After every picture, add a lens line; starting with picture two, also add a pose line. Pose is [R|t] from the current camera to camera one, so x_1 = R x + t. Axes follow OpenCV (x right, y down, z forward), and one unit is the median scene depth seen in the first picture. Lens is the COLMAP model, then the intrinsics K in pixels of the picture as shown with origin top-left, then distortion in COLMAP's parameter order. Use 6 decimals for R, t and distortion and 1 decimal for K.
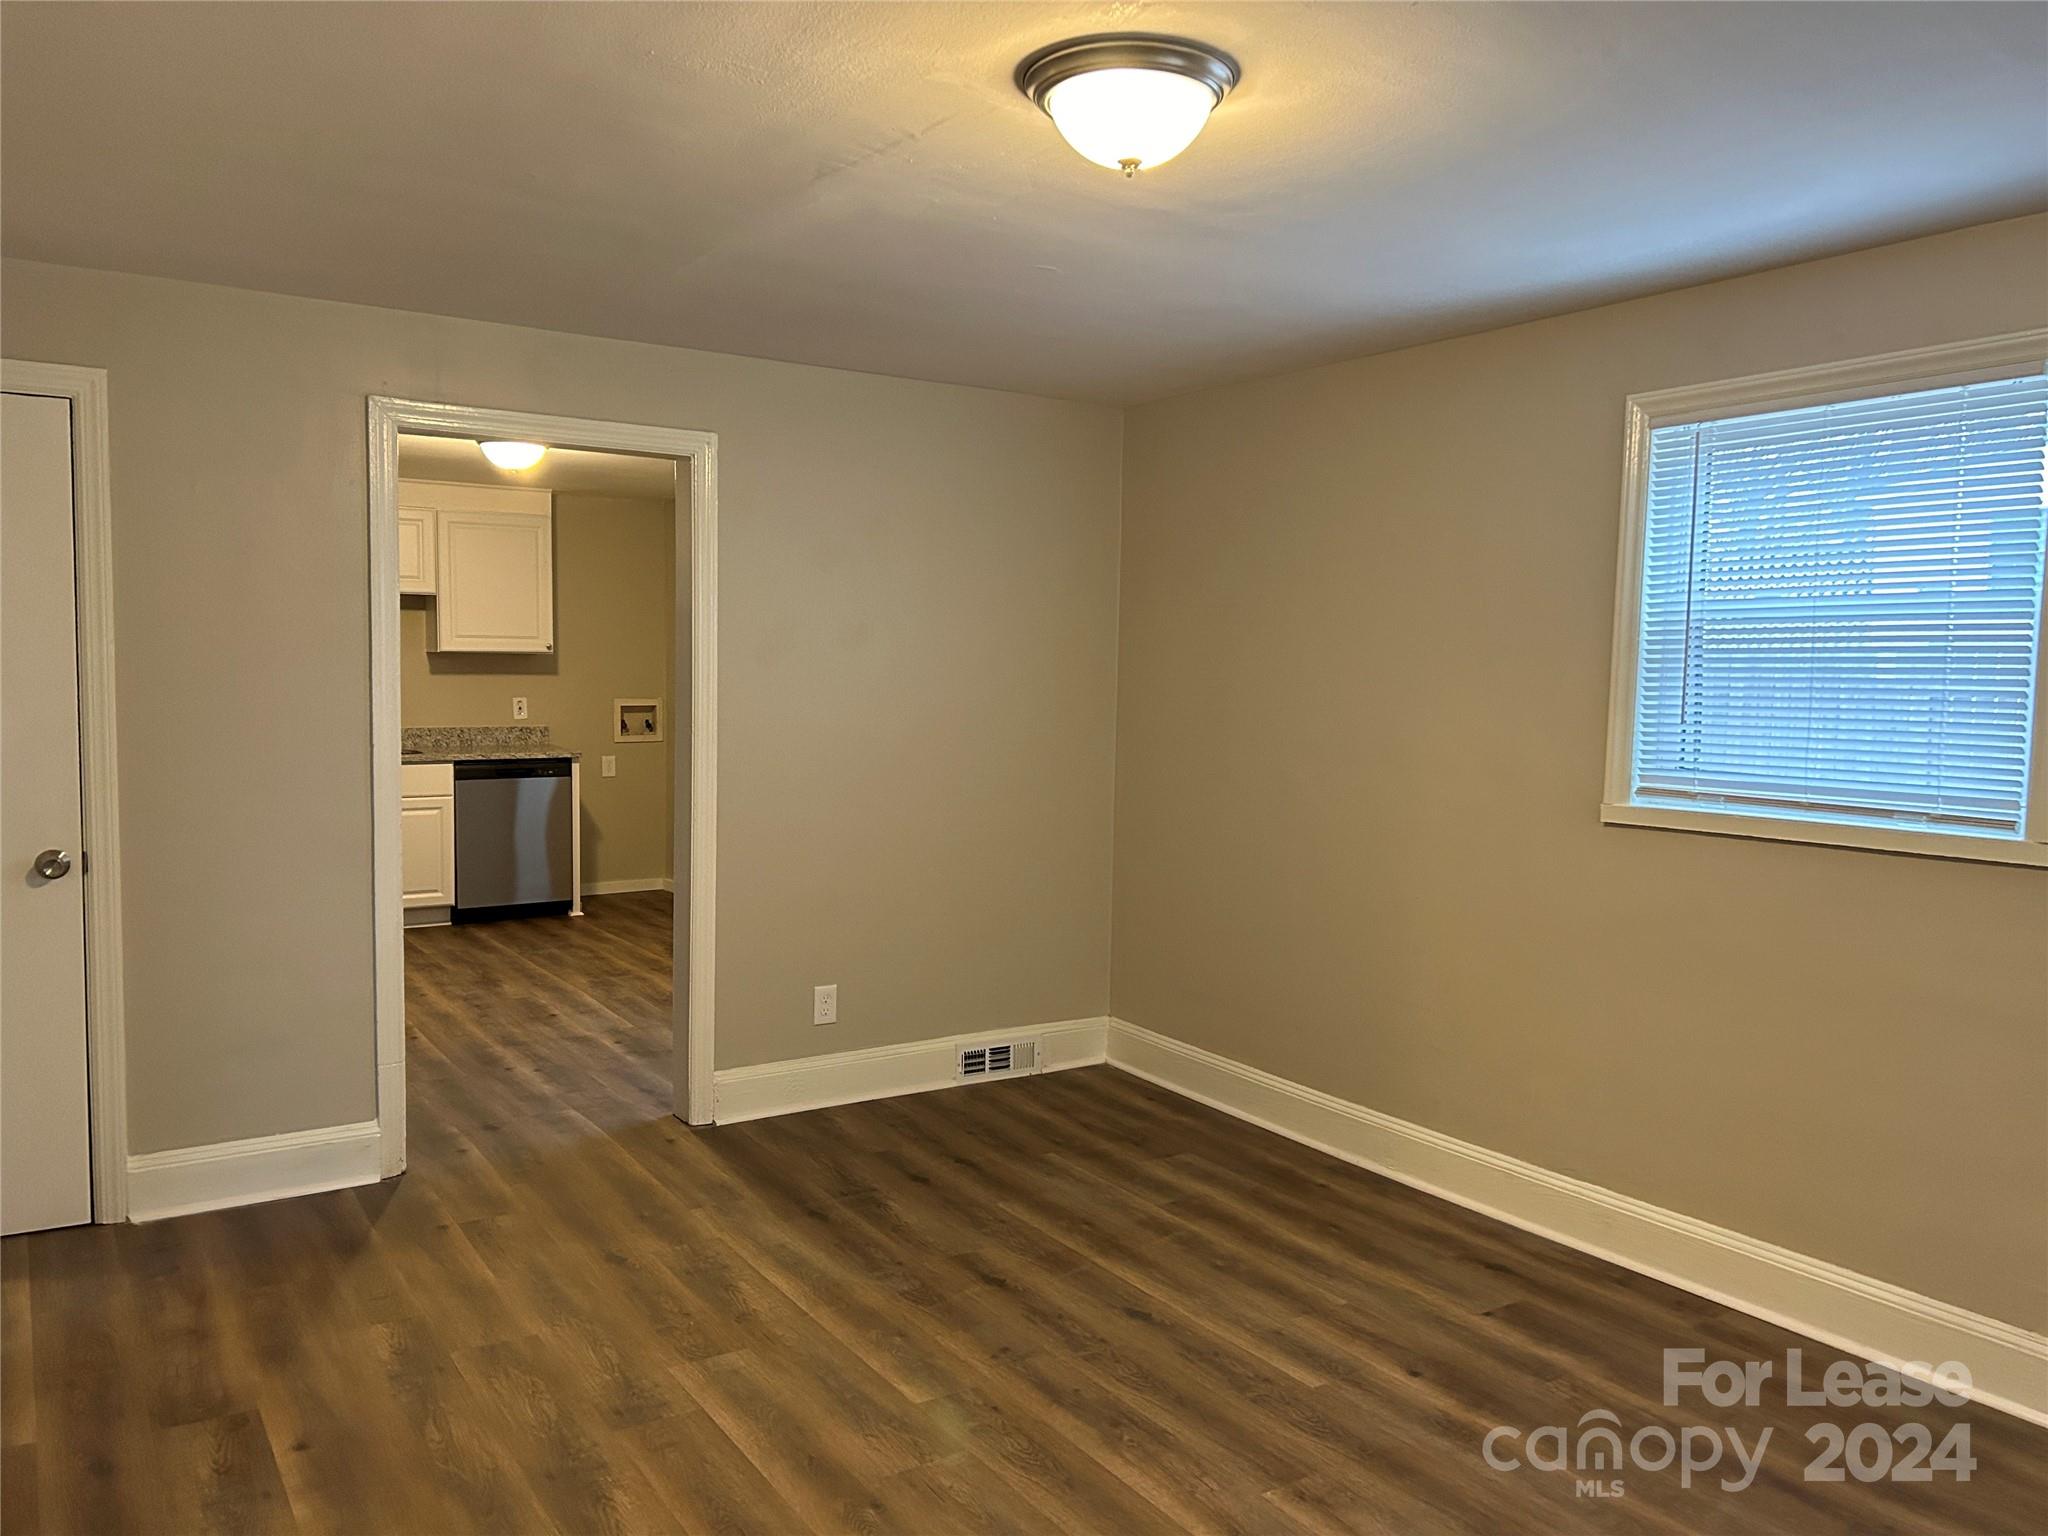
lens RADIAL K [[1538.1, 0, 1023.5], [0, 1538.1, 773.7], [0, 0, 1]] dist [0.043624, -0.011722]
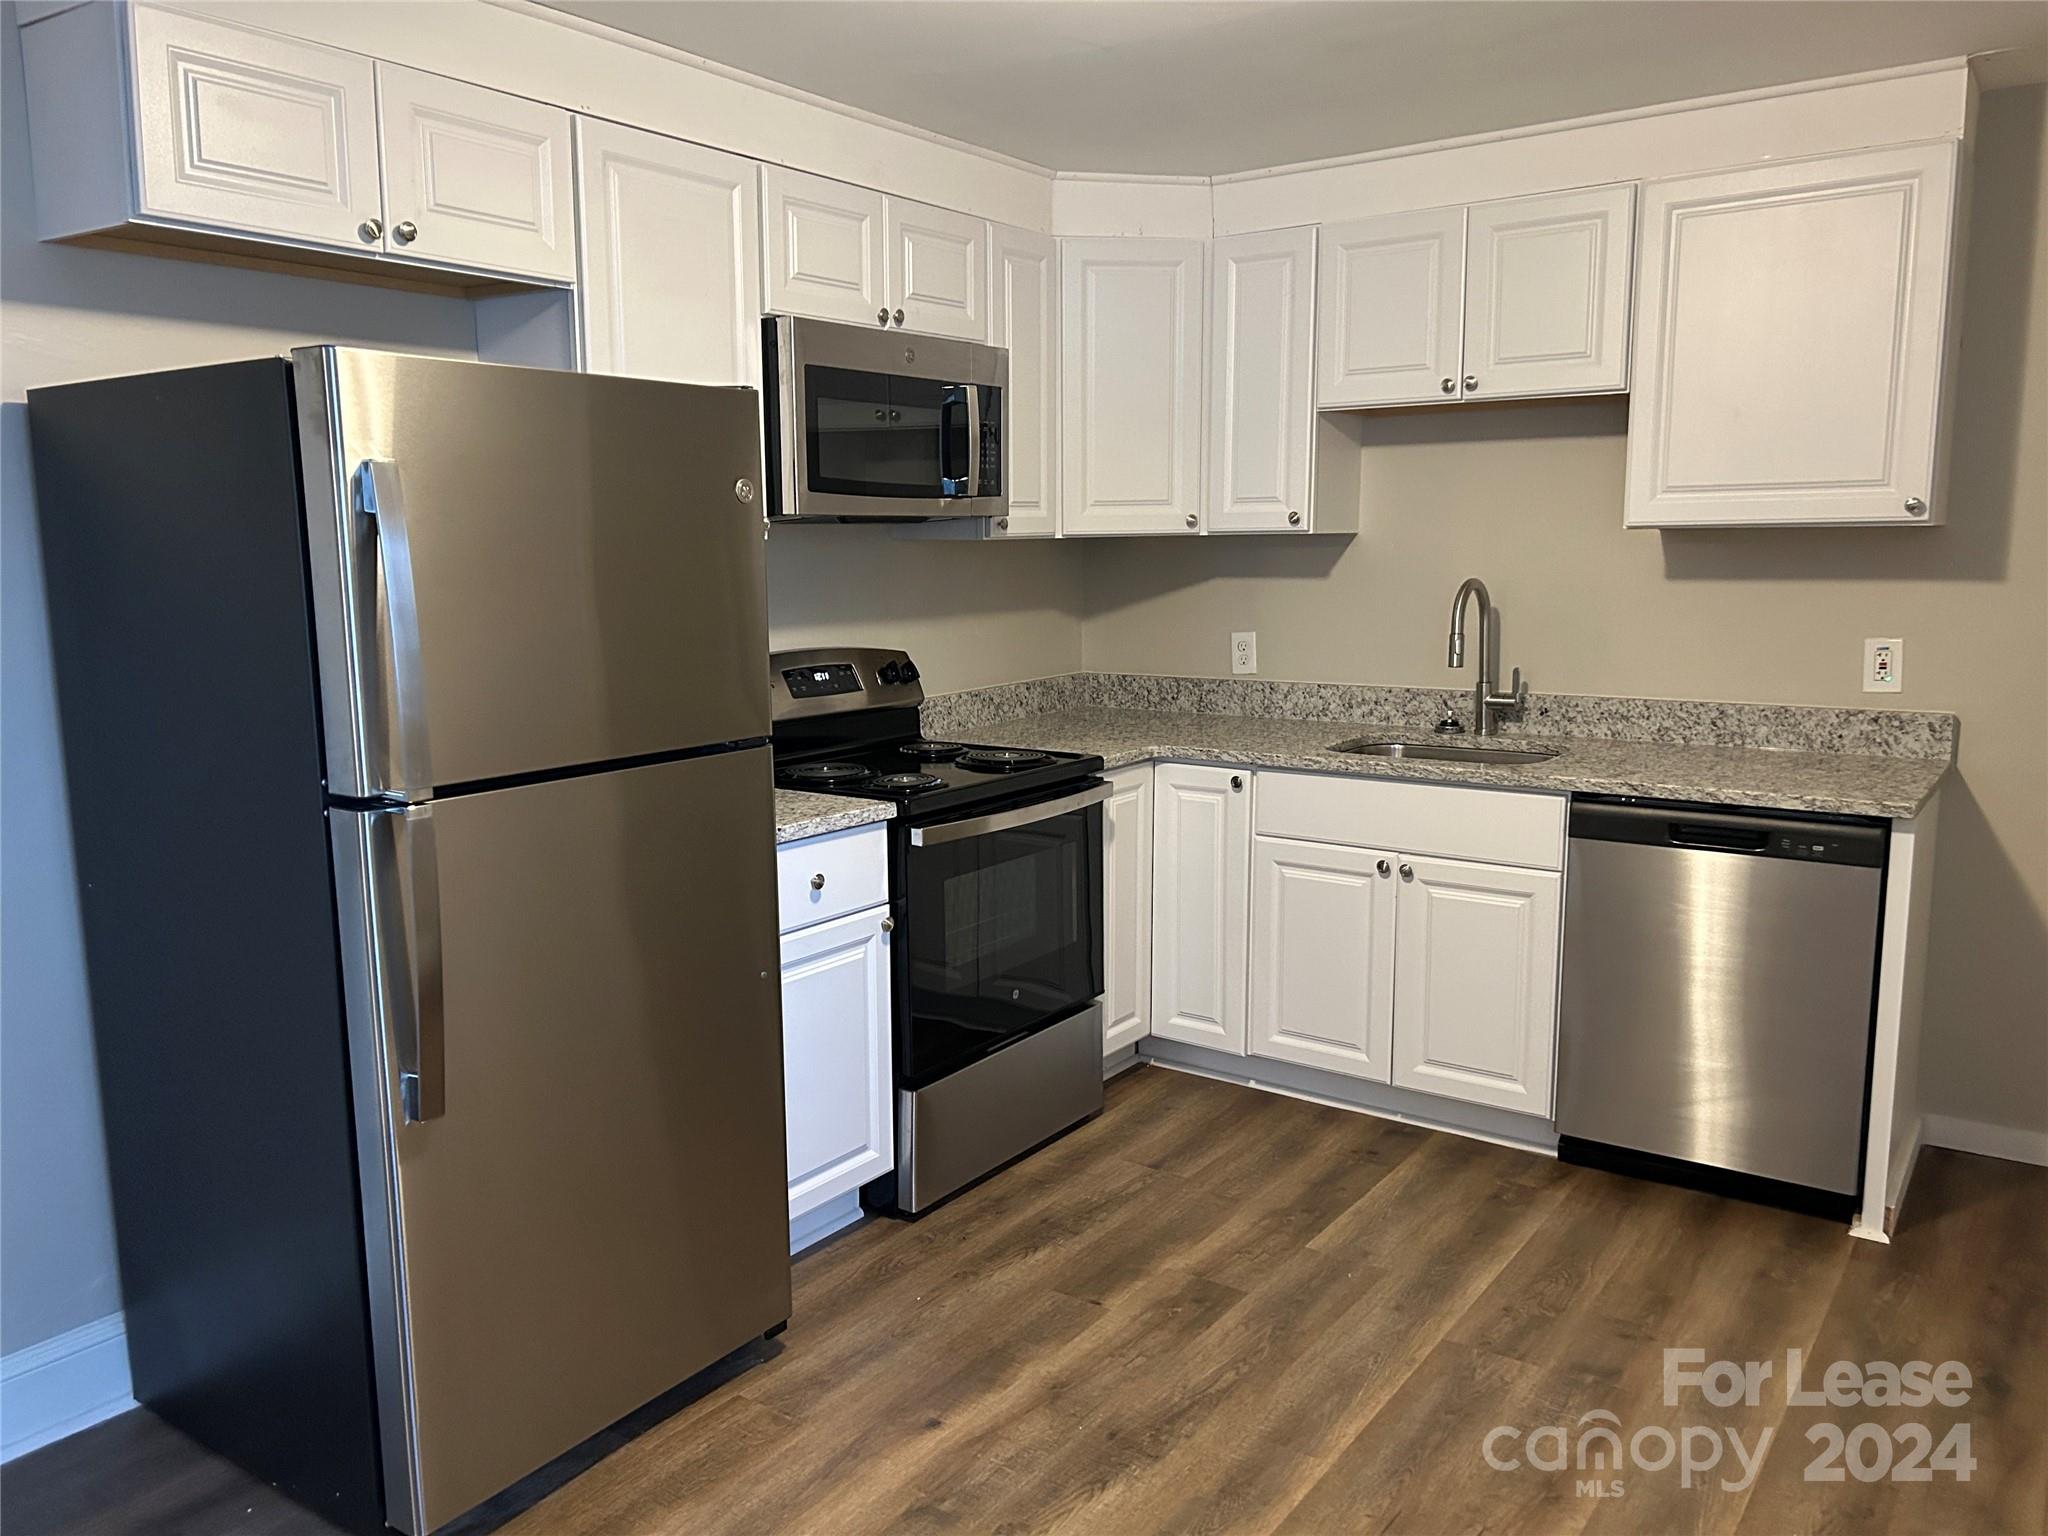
lens RADIAL K [[1538.1, 0, 1022.5], [0, 1538.1, 780.9], [0, 0, 1]] dist [0.043624, -0.011722]
pose [[0.357479, 0.133402, -0.924344, -0.030512], [-0.055055, 0.991035, 0.121735, -0.051463], [0.932297, 0.007372, 0.361619, 0.674166]]
